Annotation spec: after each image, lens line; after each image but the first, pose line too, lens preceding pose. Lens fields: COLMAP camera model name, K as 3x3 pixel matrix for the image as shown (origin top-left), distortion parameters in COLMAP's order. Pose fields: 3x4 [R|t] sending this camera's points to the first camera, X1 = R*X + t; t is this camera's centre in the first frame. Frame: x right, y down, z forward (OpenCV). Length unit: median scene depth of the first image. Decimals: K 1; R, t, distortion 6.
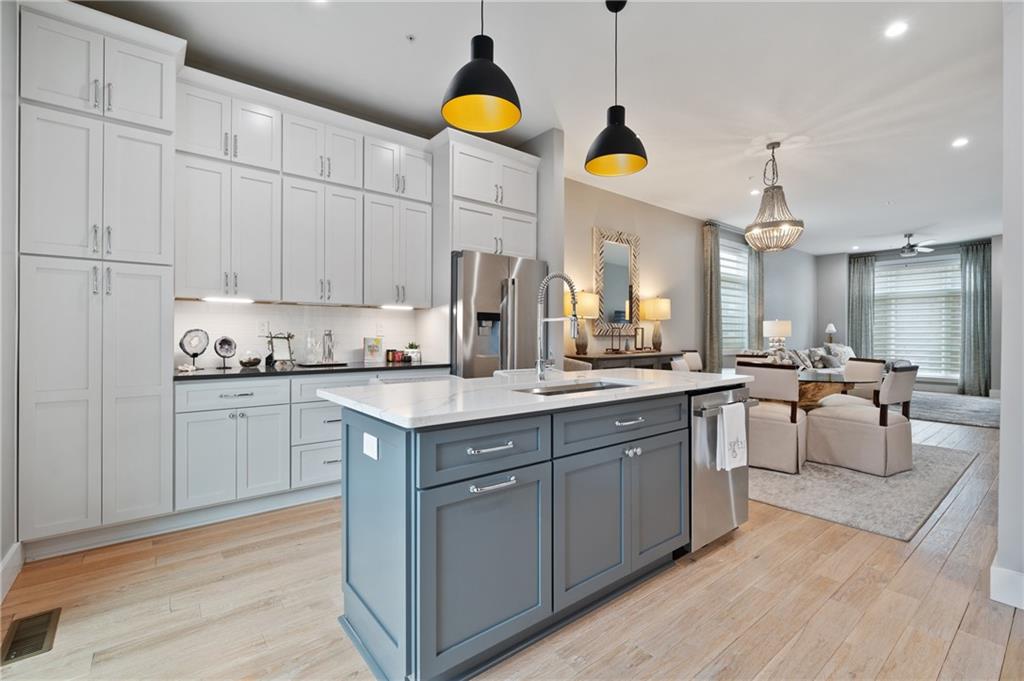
lens RADIAL K [[447.9, 0, 514.8], [0, 447.9, 337.8], [0, 0, 1]] dist [-0.002857, -0.000277]
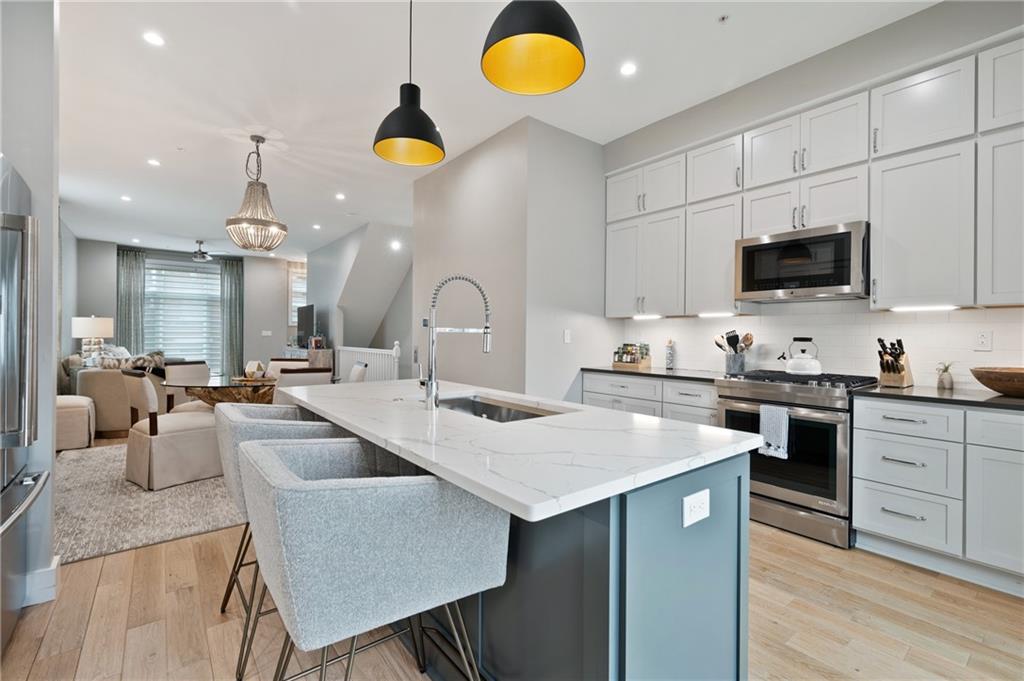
lens RADIAL K [[447.9, 0, 514.5], [0, 447.9, 333.2], [0, 0, 1]] dist [-0.002857, -0.000277]
pose [[0.011404, 0.000853, 0.999935, -0.181914], [-0.000552, 0.999999, -0.000847, -0.009035], [-0.999935, -0.000542, 0.011405, 0.223304]]
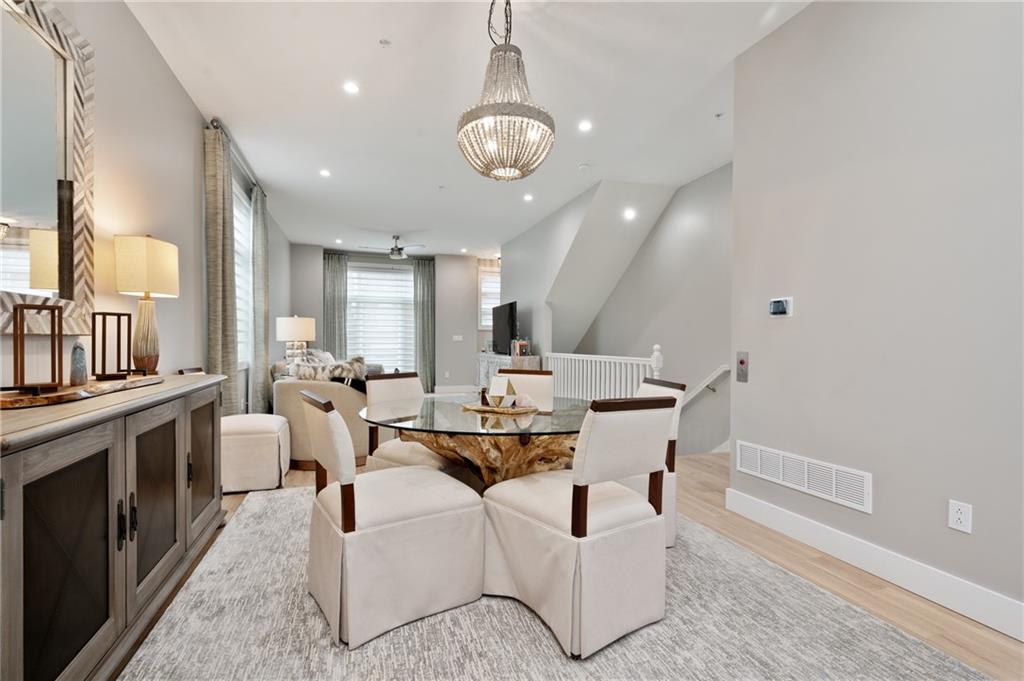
lens RADIAL K [[447.9, 0, 519.9], [0, 447.9, 345.3], [0, 0, 1]] dist [-0.002857, -0.000277]
pose [[0.334066, -0.008318, 0.942513, 0.044423], [0.001821, 0.999965, 0.008180, -0.000450], [-0.942548, -0.001016, 0.334069, 0.405722]]
